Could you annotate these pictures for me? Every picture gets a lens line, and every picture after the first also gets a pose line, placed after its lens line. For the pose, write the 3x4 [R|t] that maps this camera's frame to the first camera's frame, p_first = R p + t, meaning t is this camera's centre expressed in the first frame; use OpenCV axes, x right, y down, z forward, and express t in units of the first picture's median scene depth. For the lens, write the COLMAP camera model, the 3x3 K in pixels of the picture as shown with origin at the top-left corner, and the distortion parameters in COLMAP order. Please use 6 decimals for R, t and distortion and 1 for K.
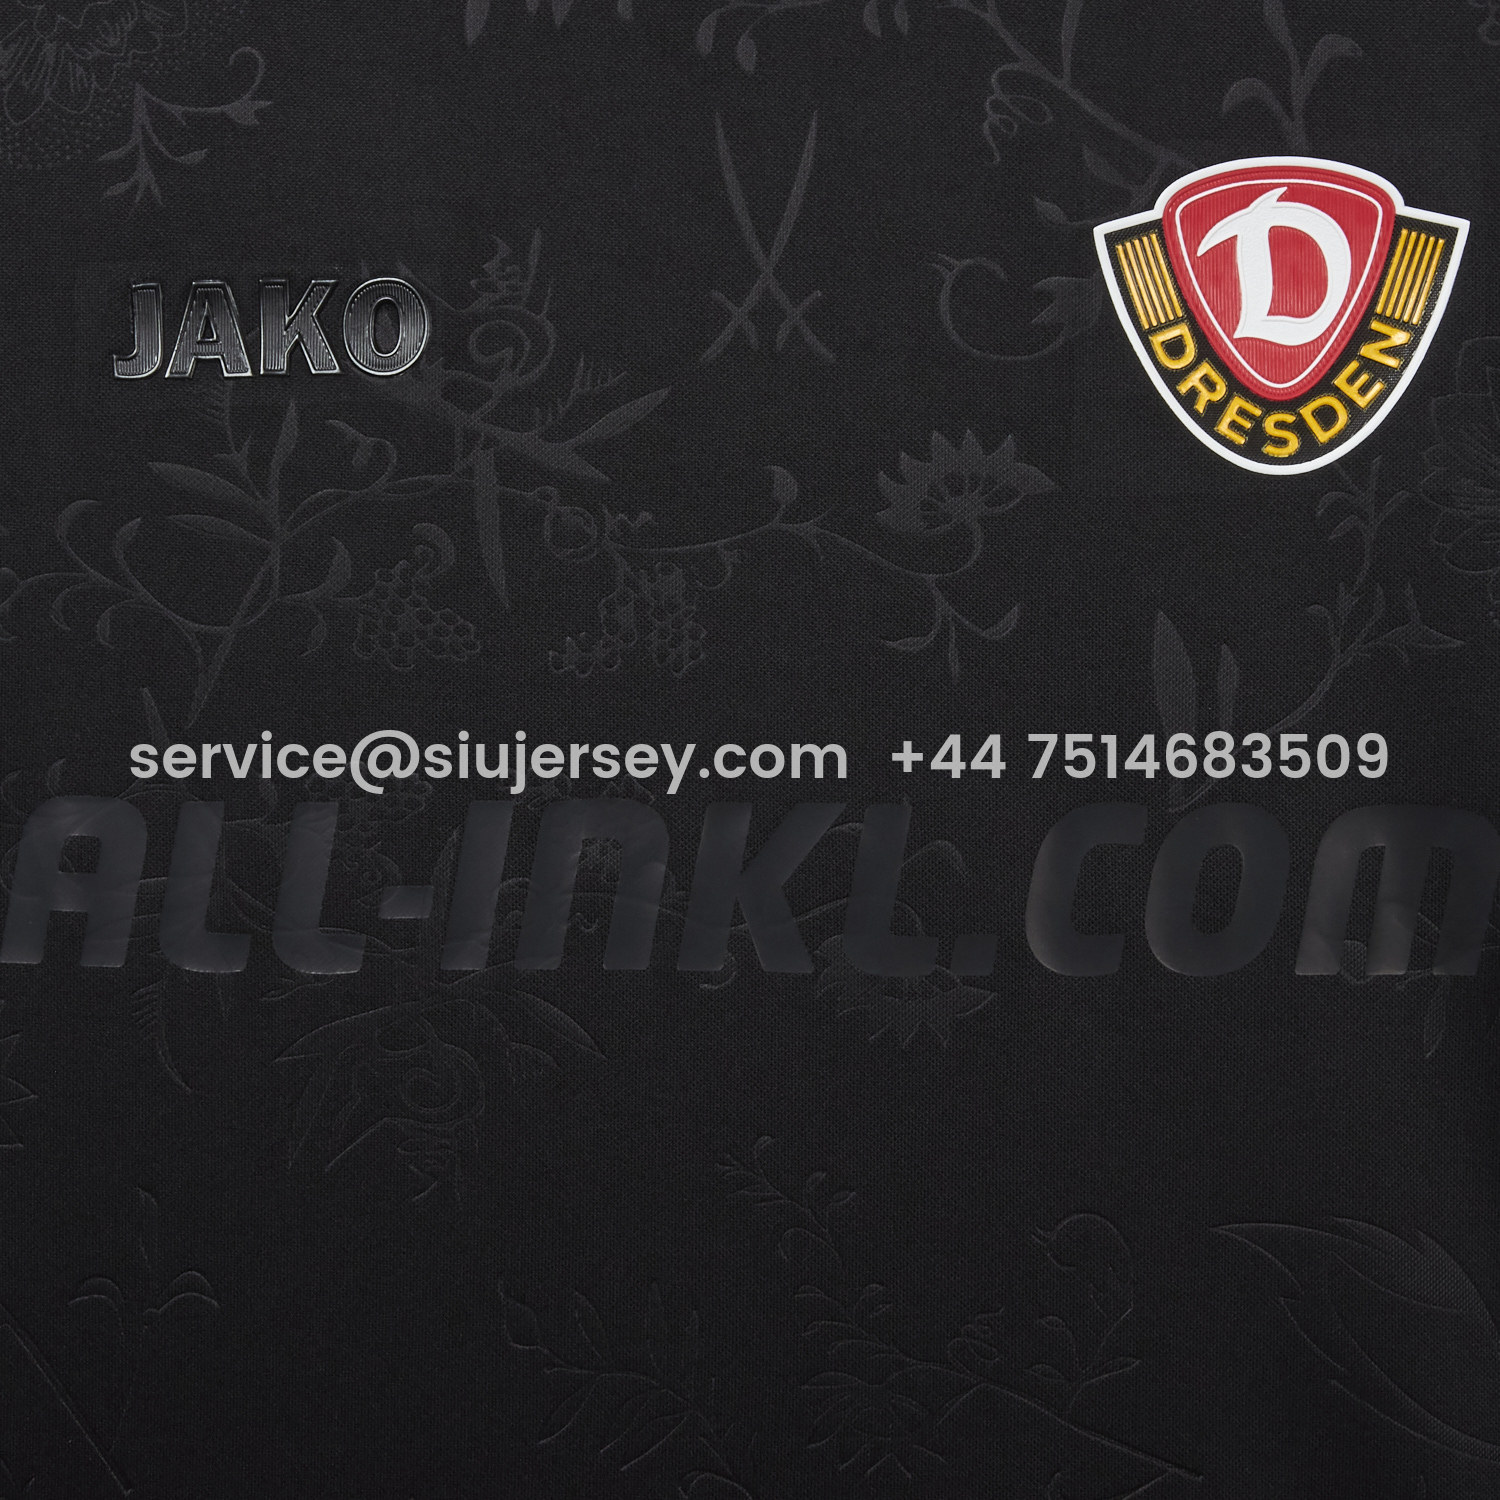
lens RADIAL K [[4648.7, 0, 750.0], [0, 4648.7, 750.0], [0, 0, 1]] dist [-0.248448, 1.767939]
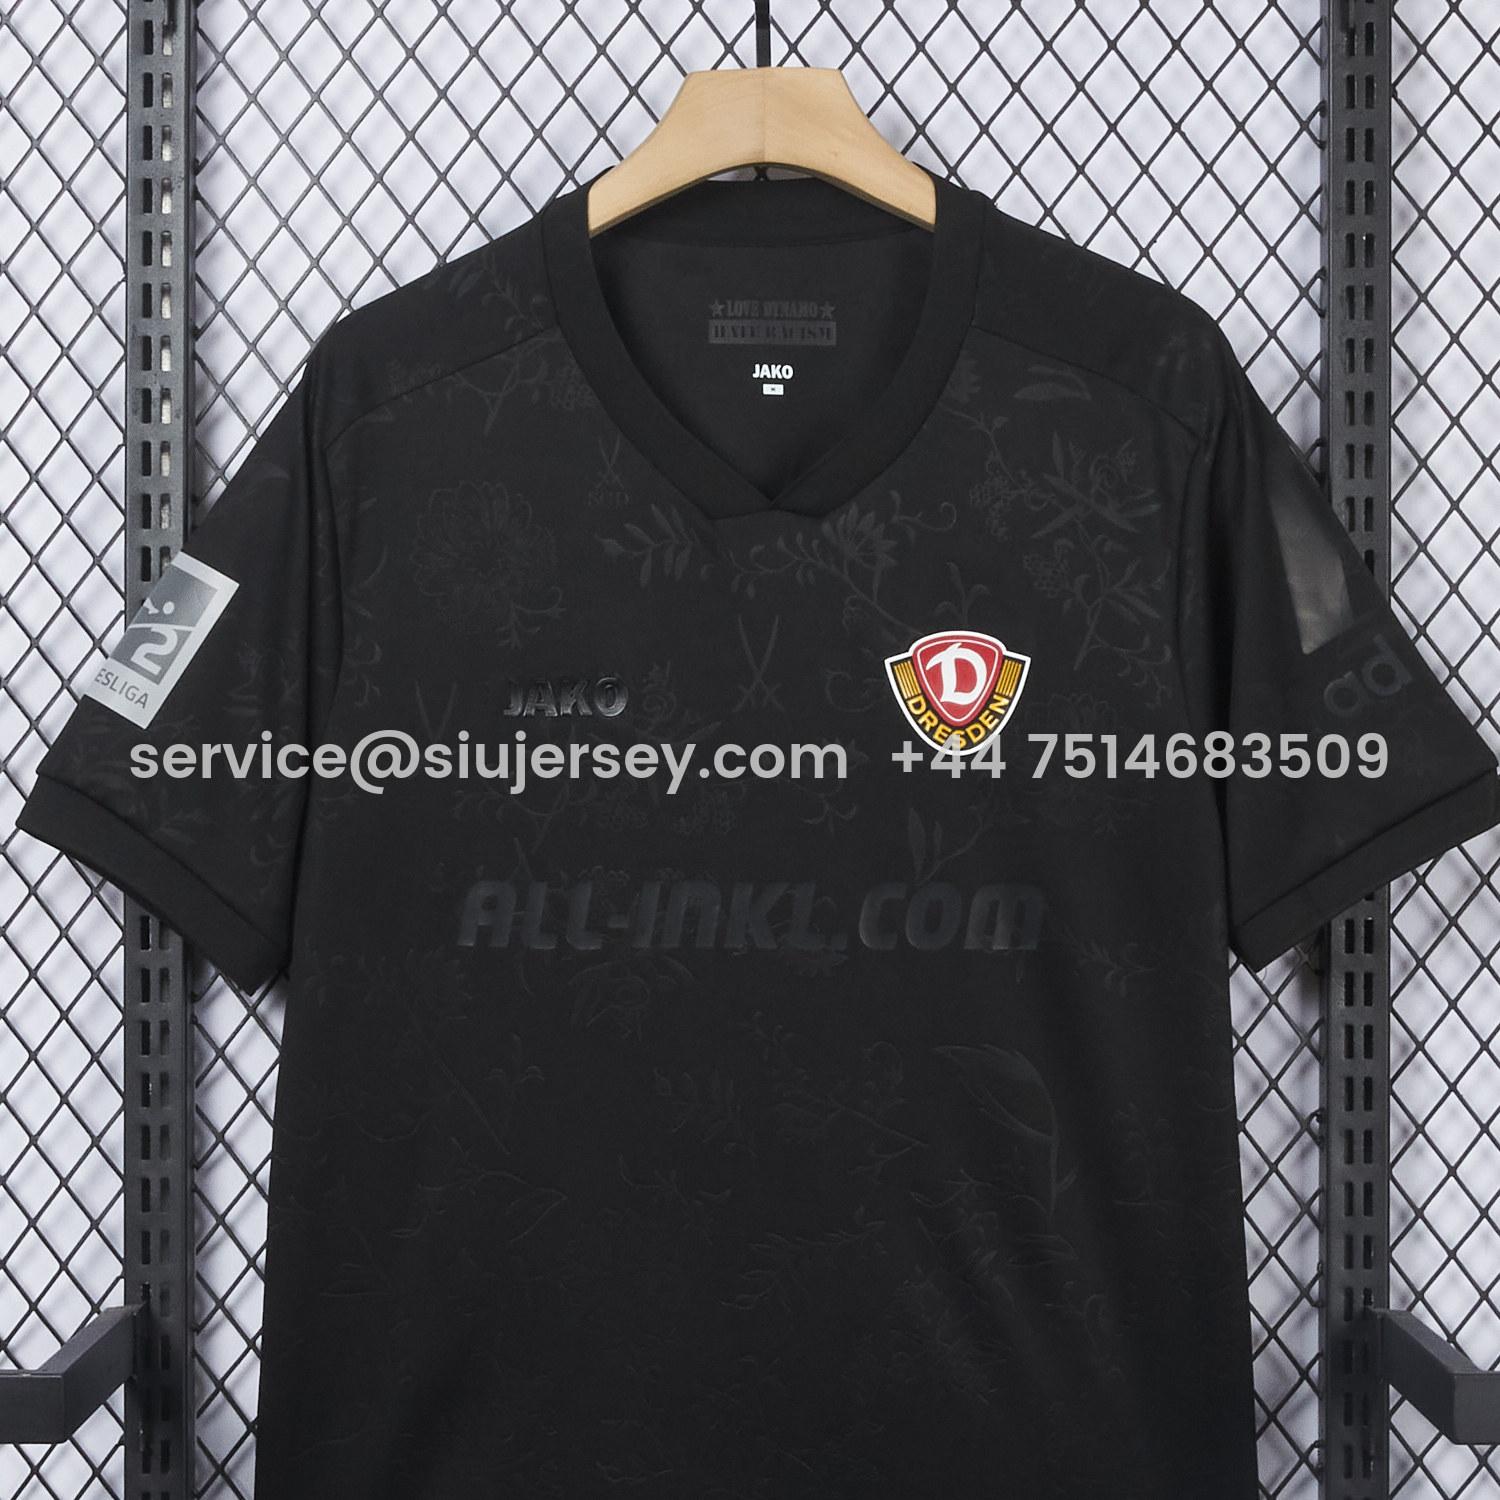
lens RADIAL K [[4648.7, 0, 750.0], [0, 4648.7, 750.0], [0, 0, 1]] dist [-0.248448, 1.767939]
pose [[0.999761, -0.001481, 0.021813, -0.057534], [0.001062, 0.999816, 0.019175, -0.111639], [-0.021837, -0.019147, 0.999578, -1.577611]]
